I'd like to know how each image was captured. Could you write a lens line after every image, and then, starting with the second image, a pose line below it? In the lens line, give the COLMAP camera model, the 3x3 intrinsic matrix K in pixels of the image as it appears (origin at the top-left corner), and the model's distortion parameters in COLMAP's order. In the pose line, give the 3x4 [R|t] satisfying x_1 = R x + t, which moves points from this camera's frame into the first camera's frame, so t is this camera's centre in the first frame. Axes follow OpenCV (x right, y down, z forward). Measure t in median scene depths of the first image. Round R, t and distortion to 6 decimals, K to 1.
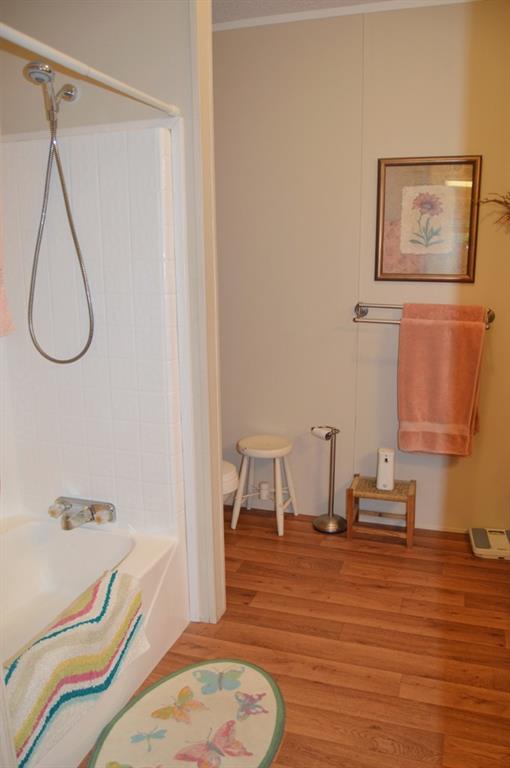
lens RADIAL K [[608.6, 0, 260.0], [0, 608.6, 392.5], [0, 0, 1]] dist [-0.088344, 0.033226]
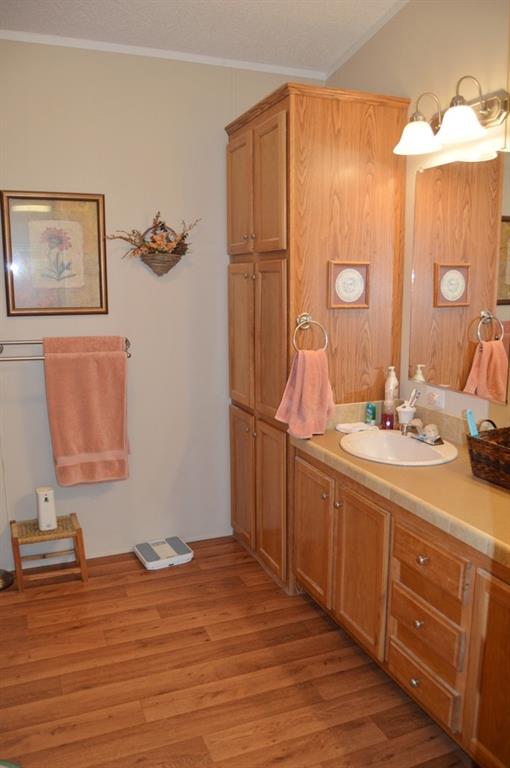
lens RADIAL K [[608.6, 0, 260.0], [0, 608.6, 392.5], [0, 0, 1]] dist [-0.088344, 0.033226]
pose [[0.760614, -0.115854, 0.638784, -0.132469], [0.139961, 0.990073, 0.012910, -0.023572], [-0.633938, 0.079585, 0.769278, 0.029121]]
